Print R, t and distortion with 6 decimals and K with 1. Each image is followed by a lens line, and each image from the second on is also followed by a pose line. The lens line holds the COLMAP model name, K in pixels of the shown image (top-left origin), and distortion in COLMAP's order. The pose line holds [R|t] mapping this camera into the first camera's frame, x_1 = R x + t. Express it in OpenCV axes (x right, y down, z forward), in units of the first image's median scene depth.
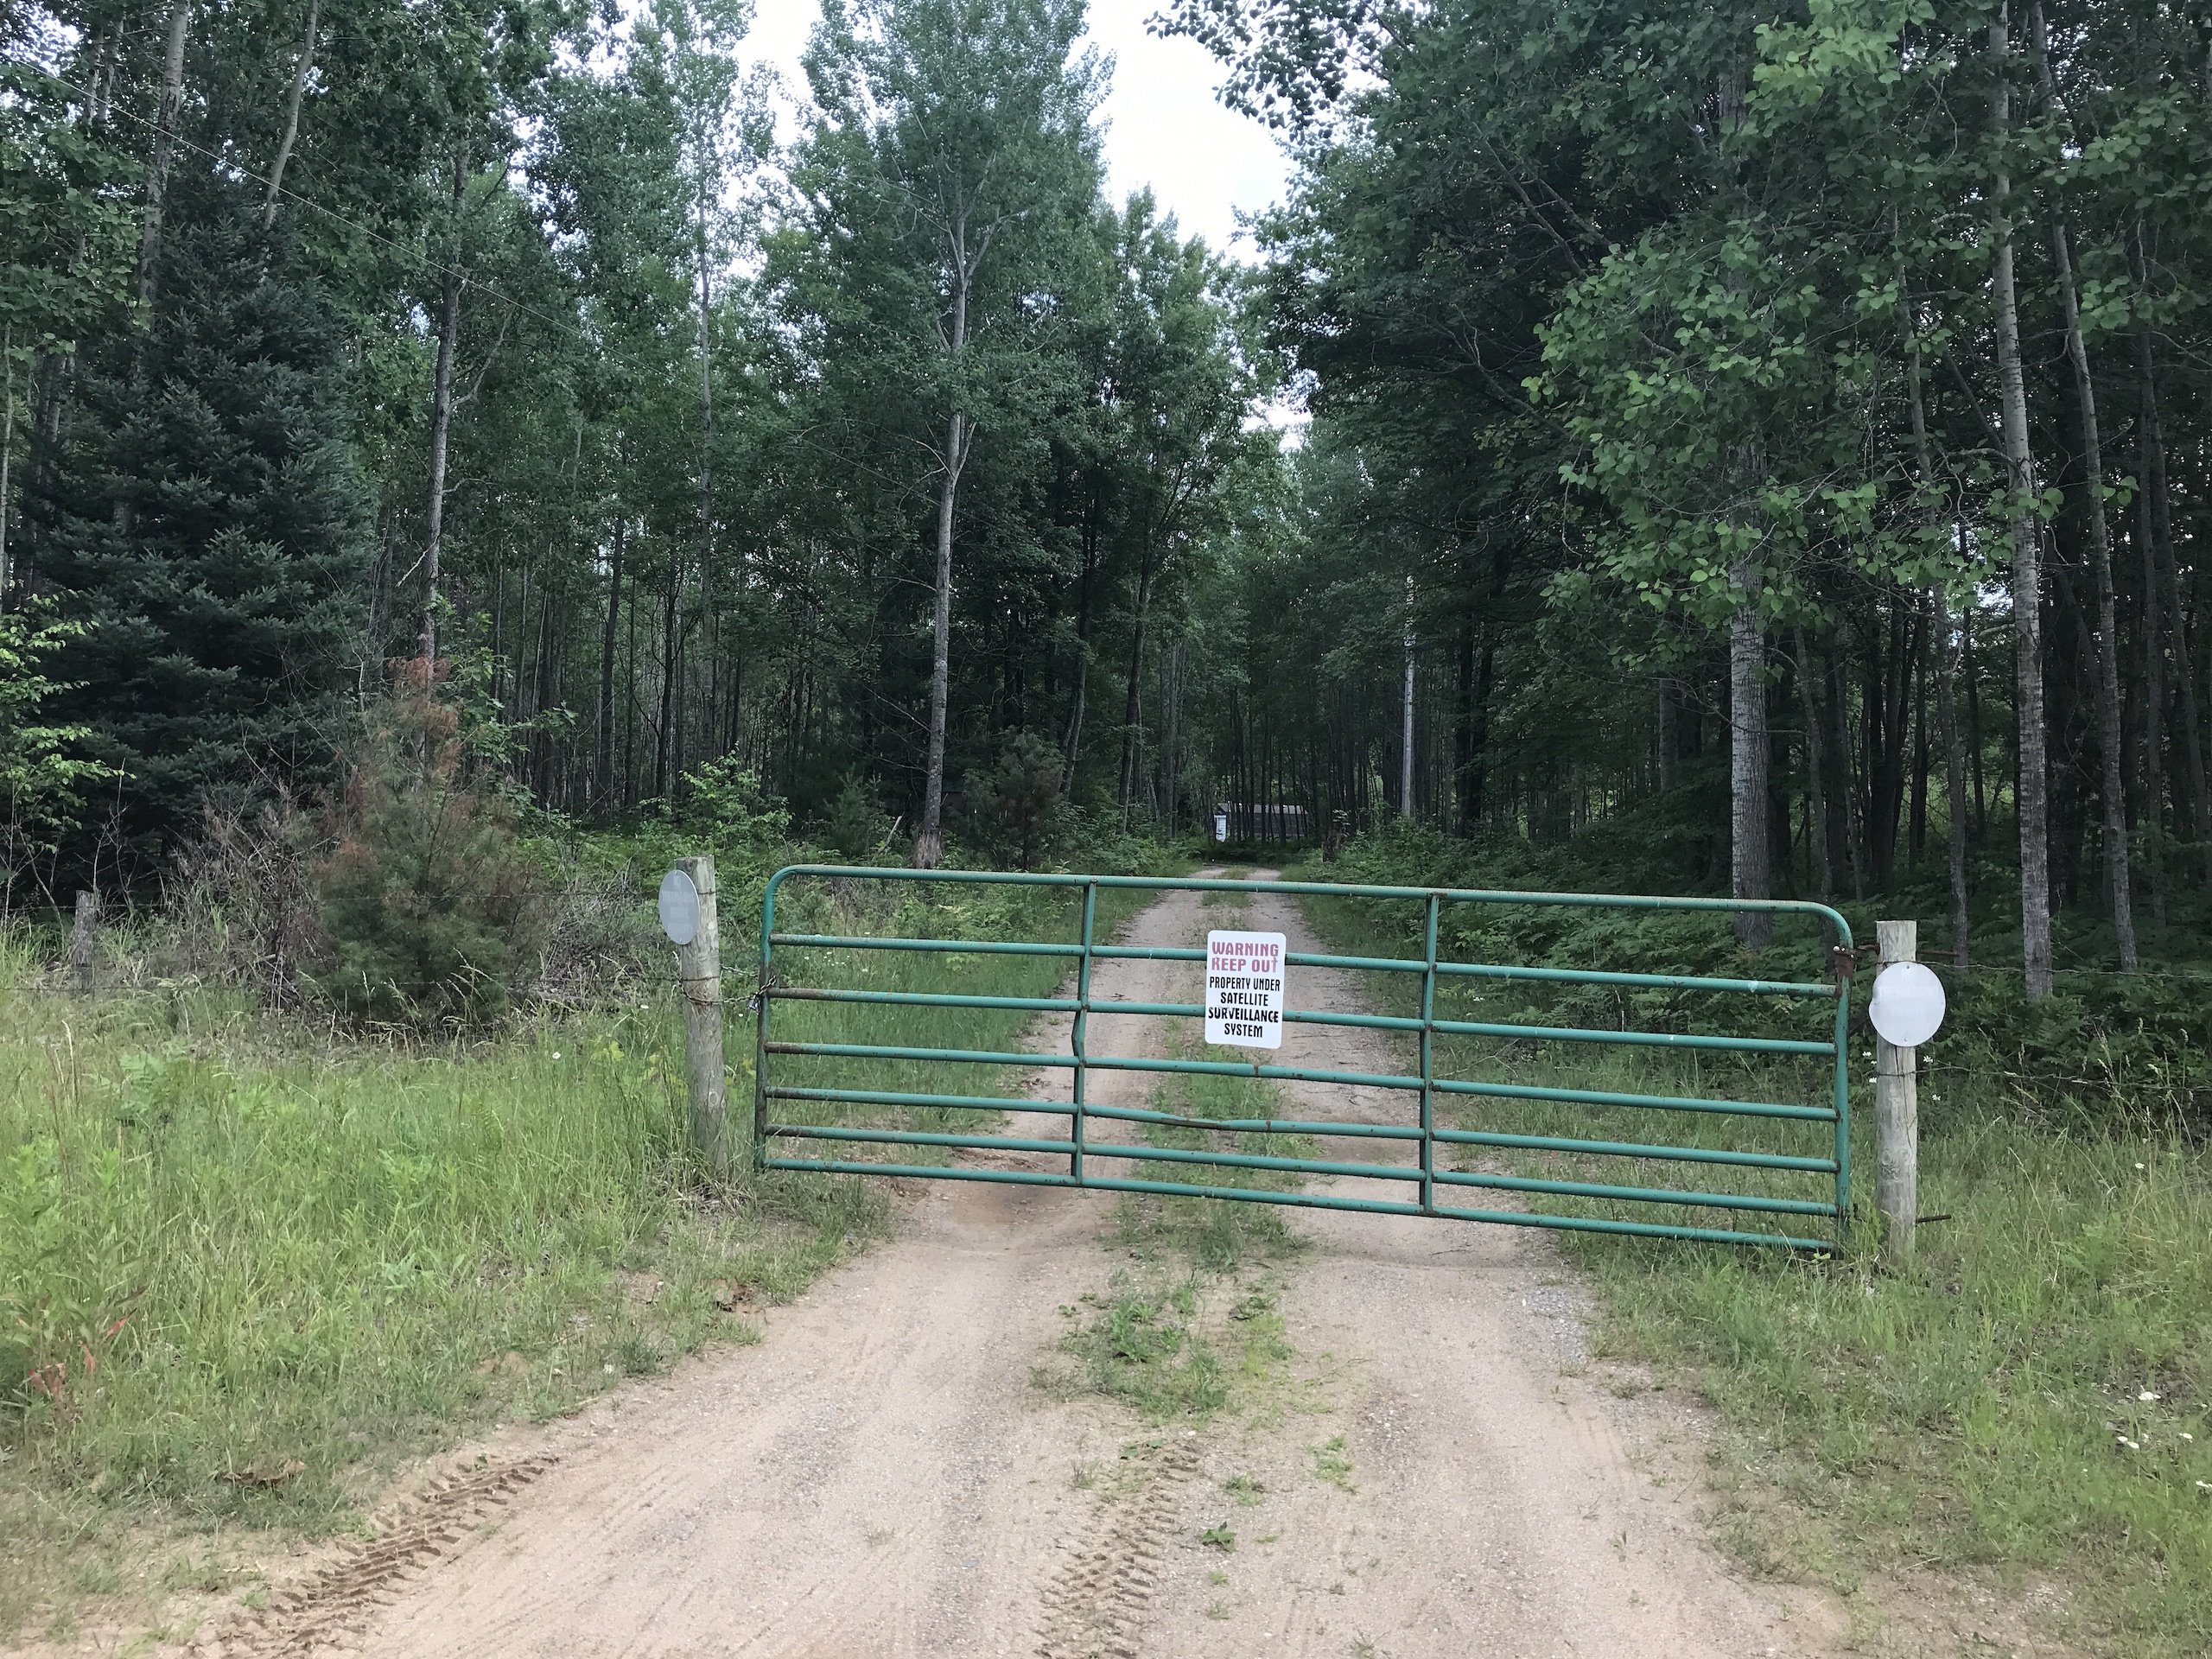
lens RADIAL K [[1804.3, 0, 1103.6], [0, 1804.3, 827.8], [0, 0, 1]] dist [0.063099, -0.002545]
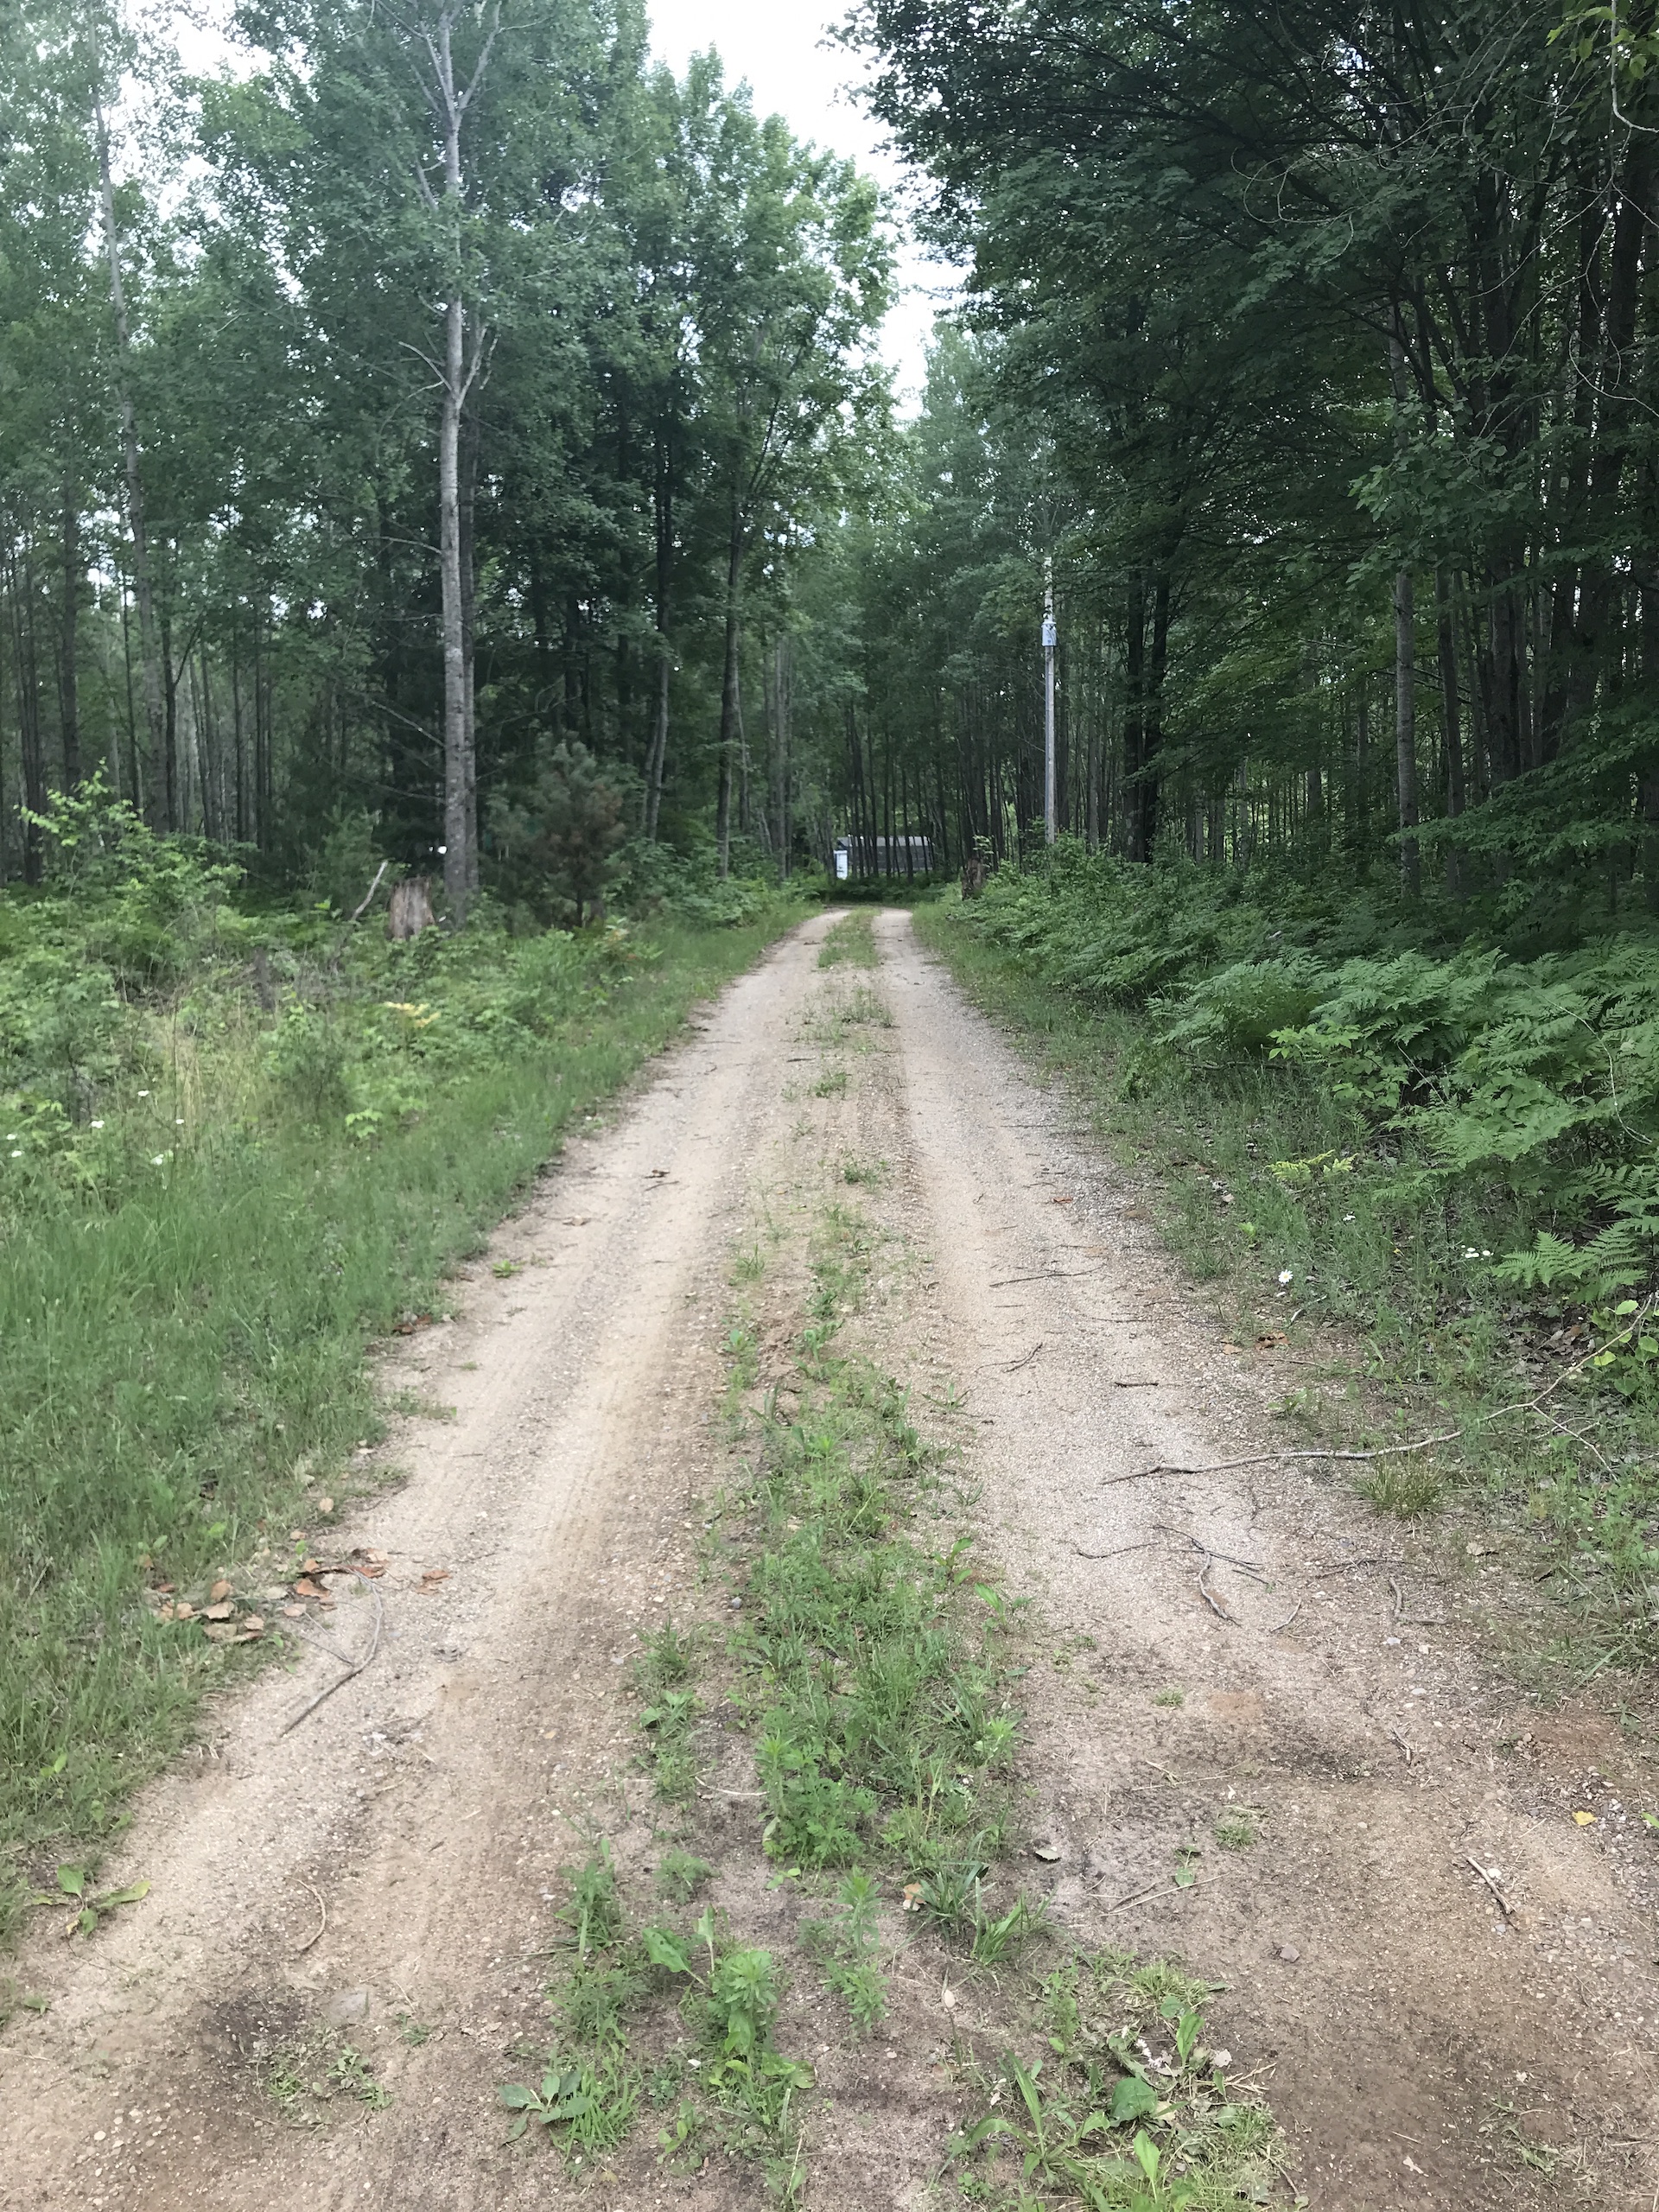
lens RADIAL K [[1804.3, 0, 831.3], [0, 1804.3, 1106.2], [0, 0, 1]] dist [0.063099, -0.002545]
pose [[0.997345, -0.050754, 0.052228, 0.010367], [0.043497, 0.990326, 0.131767, 0.001030], [-0.058411, -0.129145, 0.989904, 0.147372]]
